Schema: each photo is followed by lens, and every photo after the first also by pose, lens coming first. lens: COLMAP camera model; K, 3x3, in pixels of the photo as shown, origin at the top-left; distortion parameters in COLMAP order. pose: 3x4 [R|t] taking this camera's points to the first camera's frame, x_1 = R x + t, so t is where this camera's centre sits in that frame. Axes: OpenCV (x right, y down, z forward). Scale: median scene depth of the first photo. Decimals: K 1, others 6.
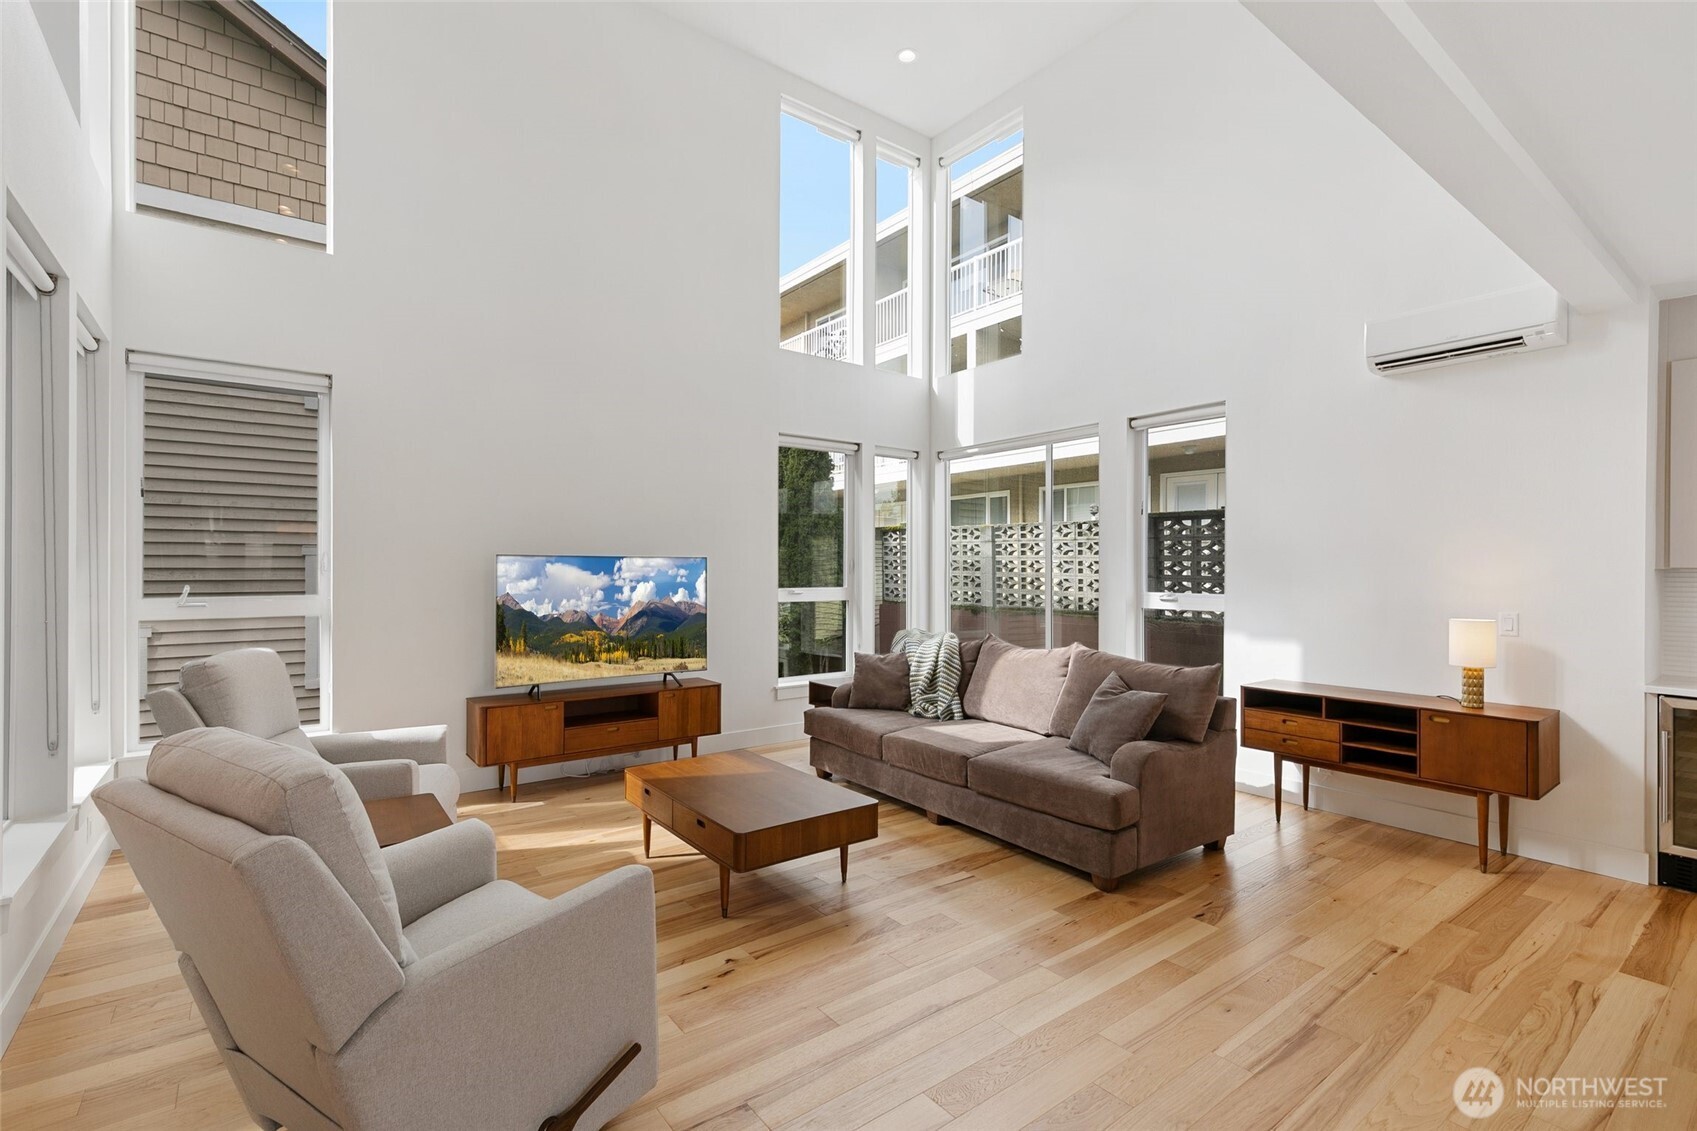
lens RADIAL K [[772.8, 0, 847.5], [0, 772.8, 570.7], [0, 0, 1]] dist [-0.002038, -0.000584]
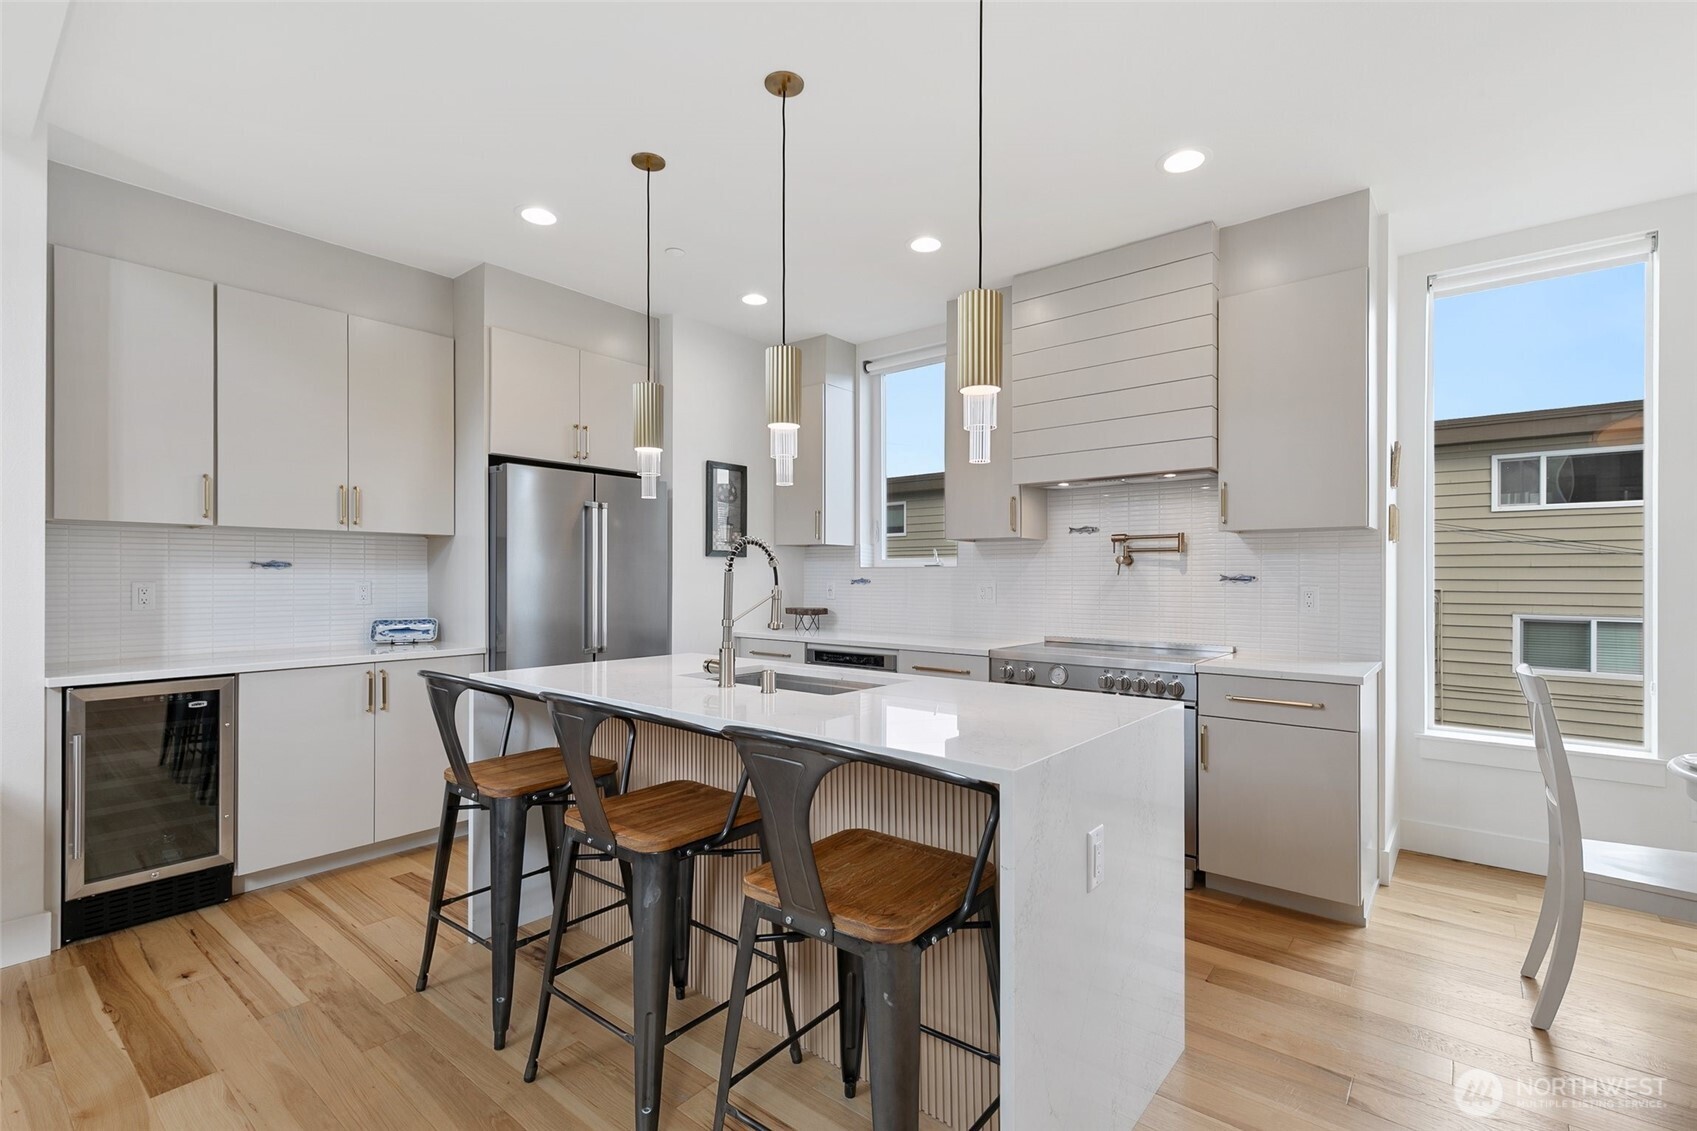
lens RADIAL K [[772.8, 0, 847.7], [0, 772.8, 559.9], [0, 0, 1]] dist [-0.002038, -0.000584]
pose [[-0.232972, 0.001865, 0.972482, 0.168054], [0.012325, 0.999924, 0.001035, 0.048077], [-0.972405, 0.012227, -0.232978, 0.450550]]
